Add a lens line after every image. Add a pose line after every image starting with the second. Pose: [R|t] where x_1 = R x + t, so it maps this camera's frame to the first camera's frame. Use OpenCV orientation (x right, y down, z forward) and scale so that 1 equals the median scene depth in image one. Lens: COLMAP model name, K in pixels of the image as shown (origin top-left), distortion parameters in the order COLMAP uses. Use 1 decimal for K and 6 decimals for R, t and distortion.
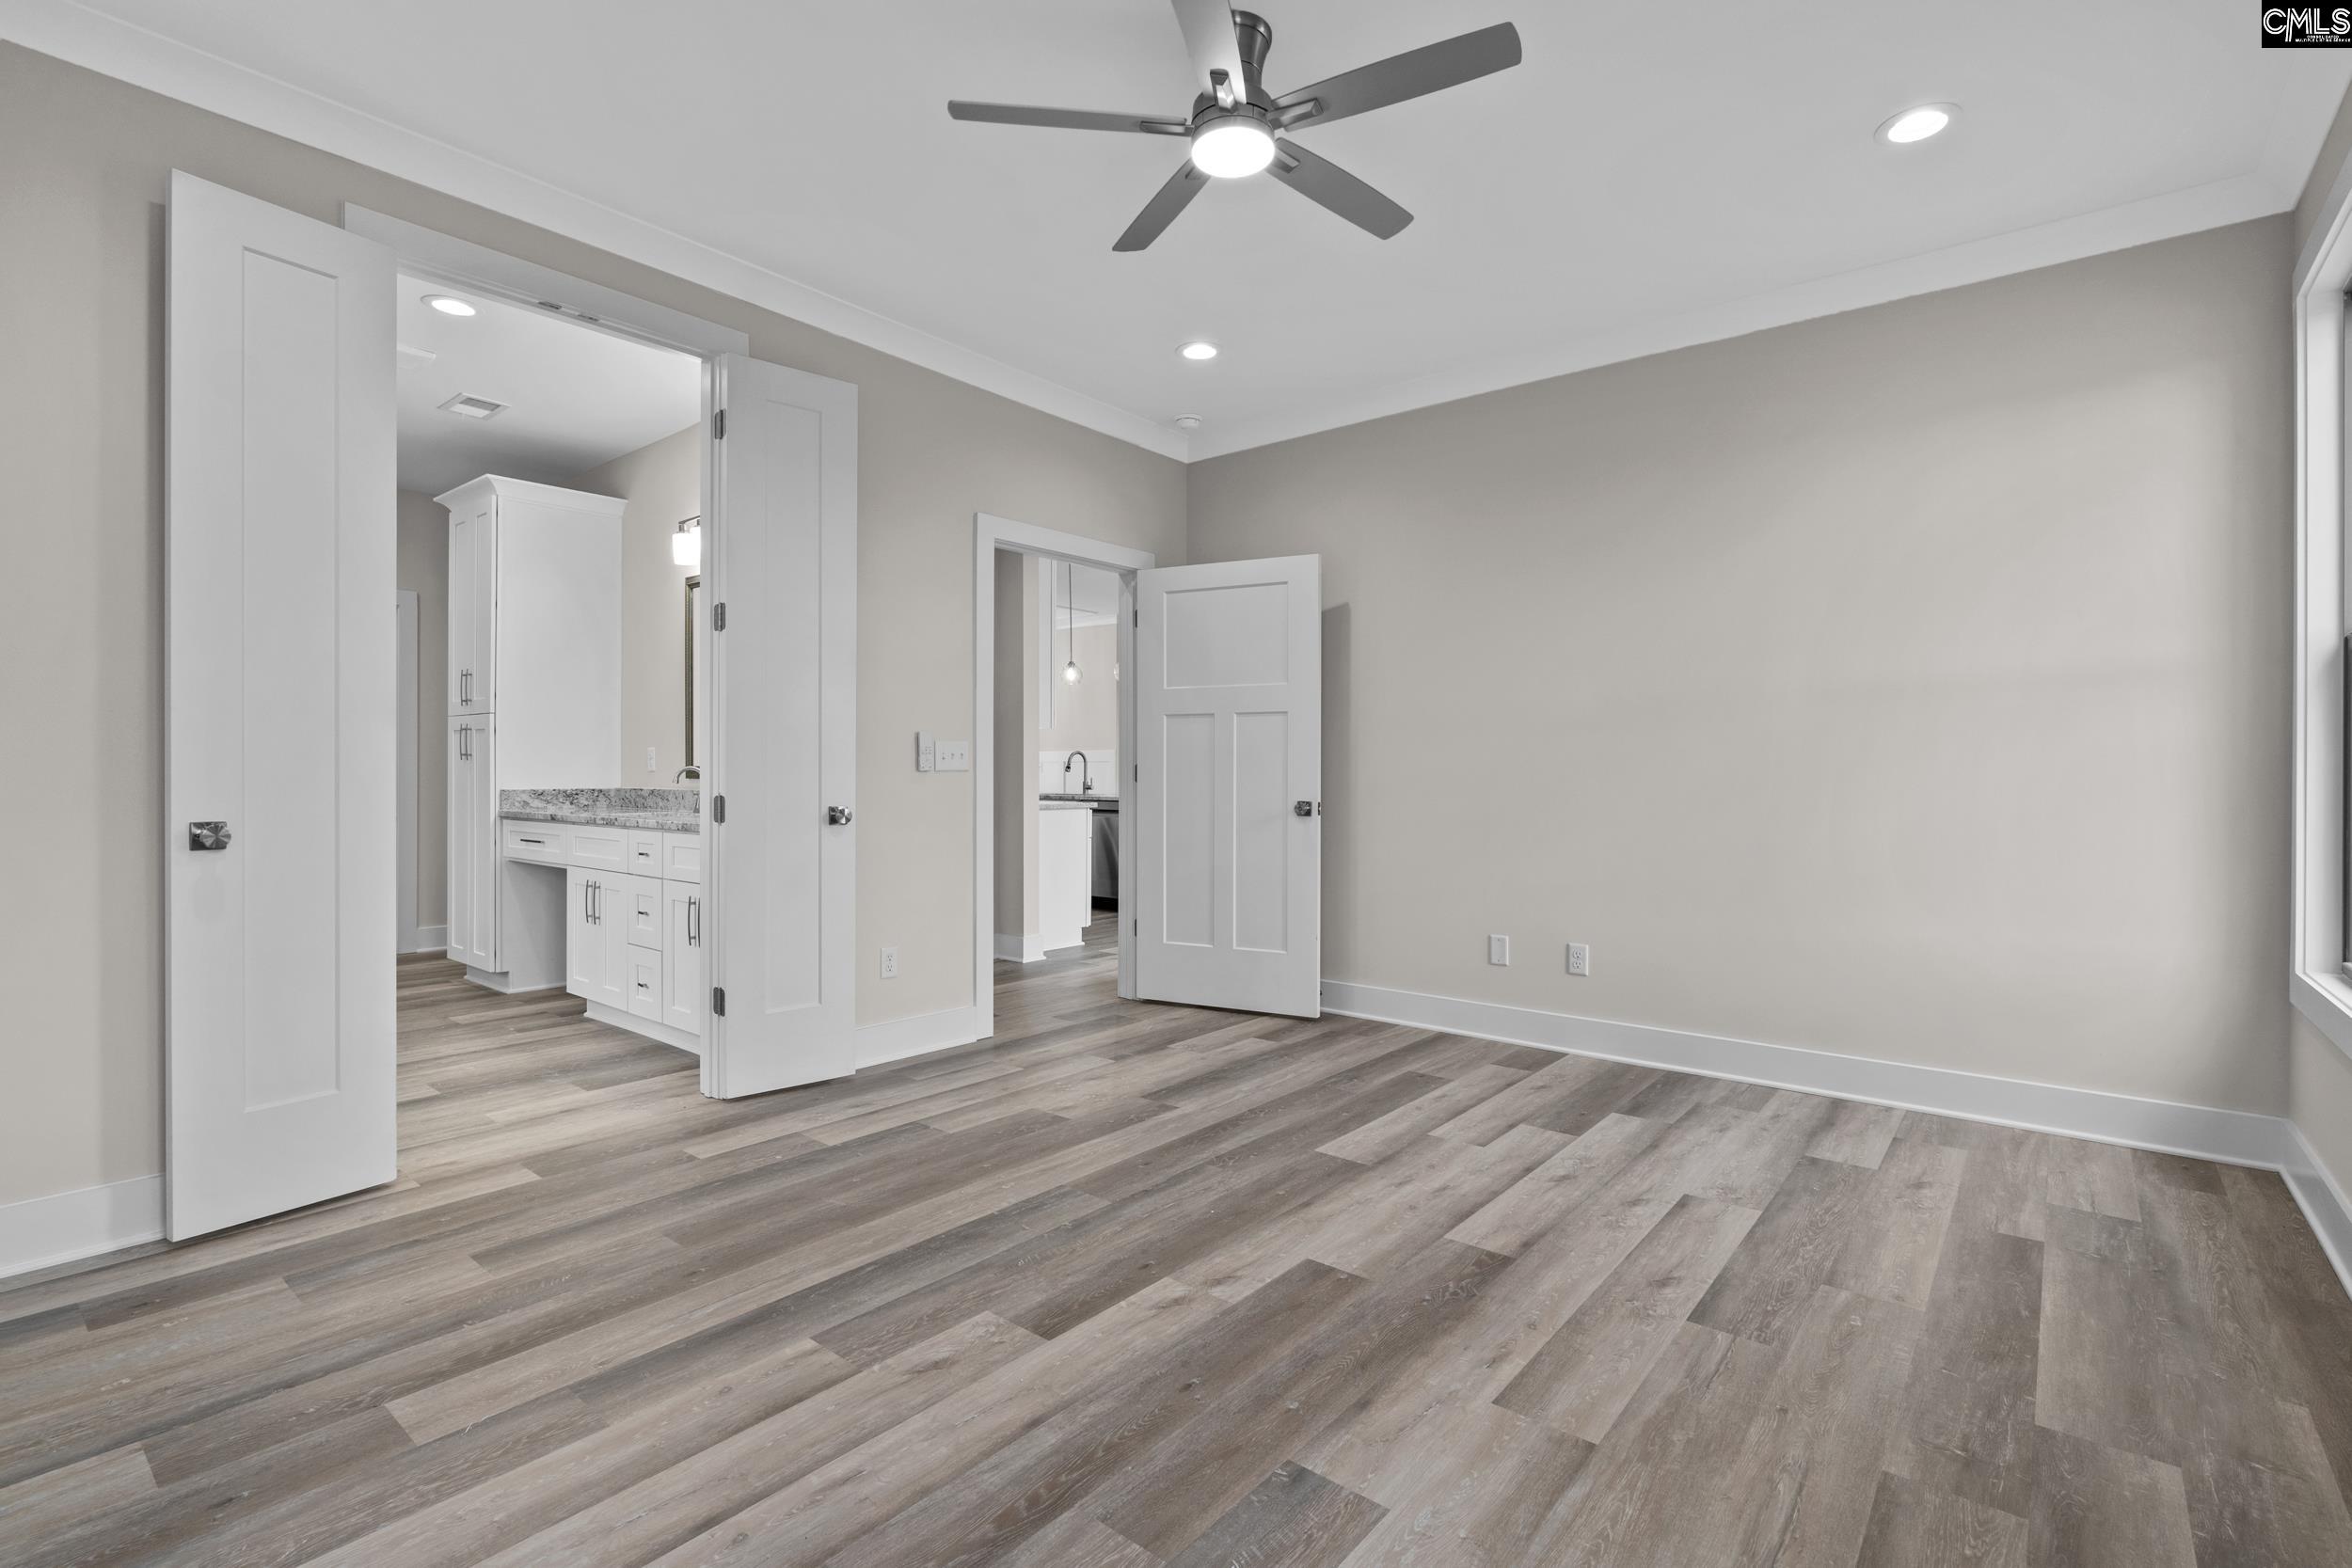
lens RADIAL K [[1087.3, 0, 1186.2], [0, 1087.3, 776.1], [0, 0, 1]] dist [-0.002791, -0.001446]
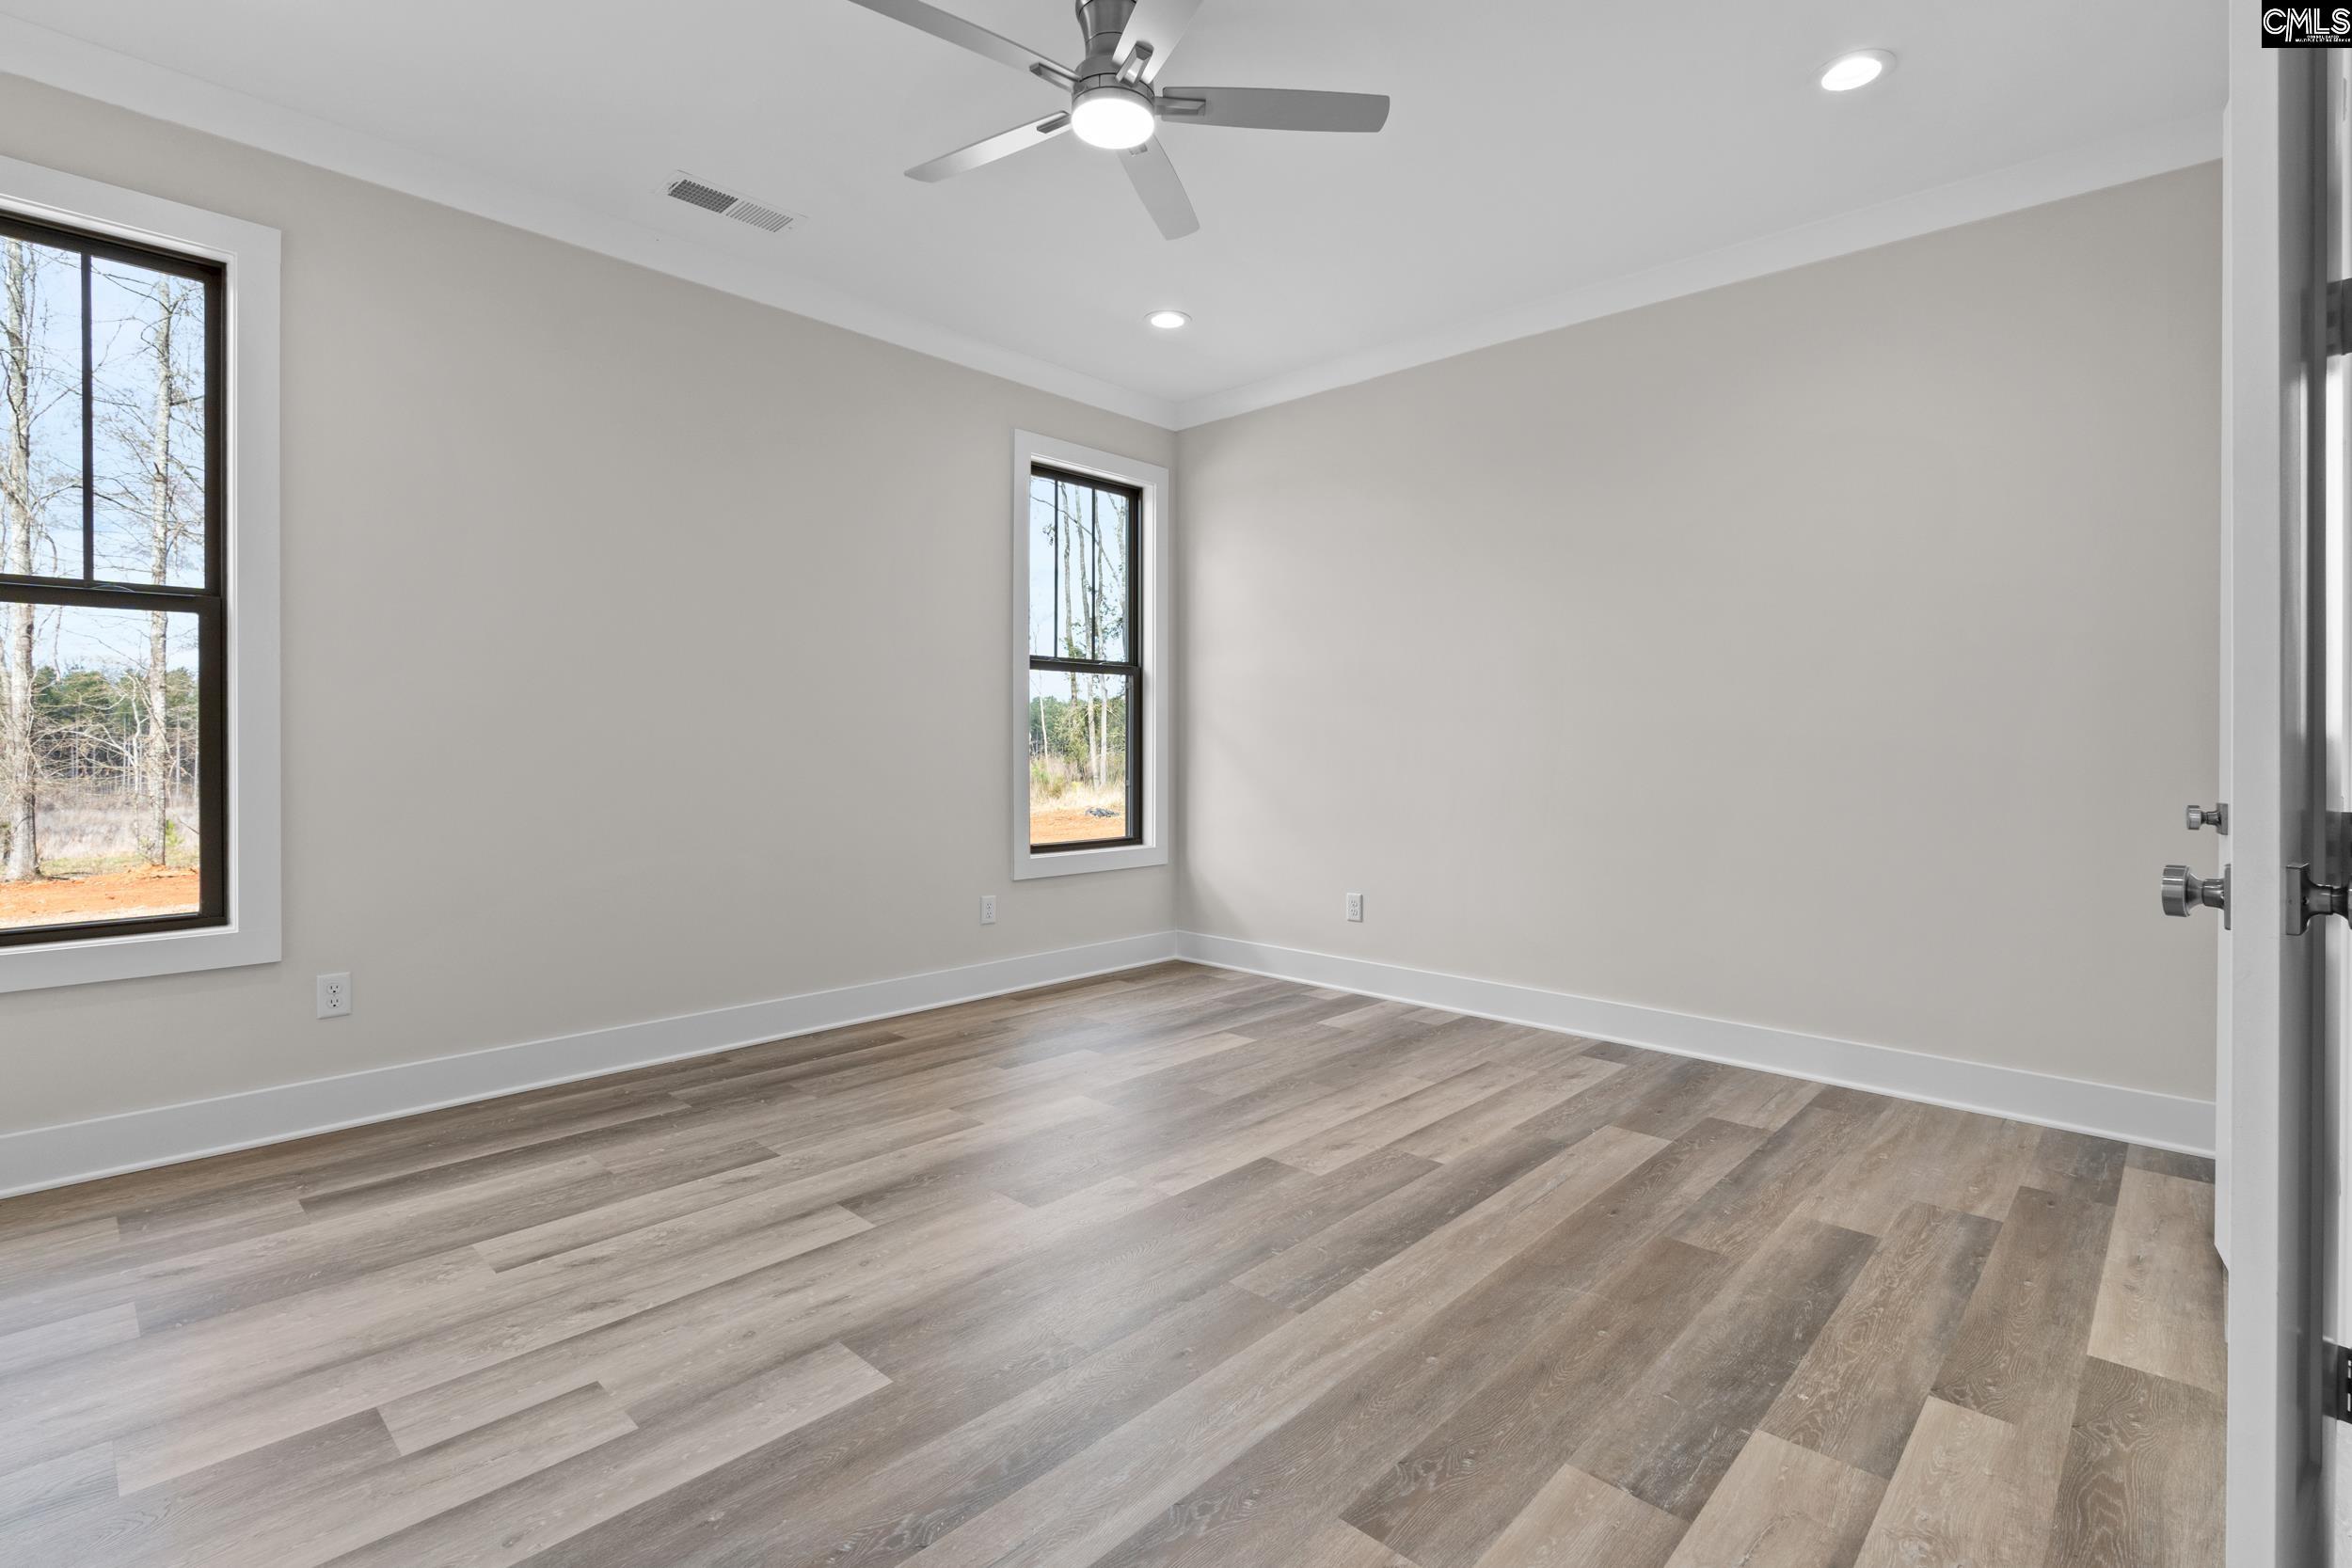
lens RADIAL K [[1087.3, 0, 1175.2], [0, 1087.3, 766.6], [0, 0, 1]] dist [-0.002791, -0.001446]
pose [[-0.997064, -0.009358, 0.076004, -0.083719], [-0.007466, 0.999656, 0.025143, -0.003442], [-0.076213, 0.024502, -0.996790, 1.734250]]
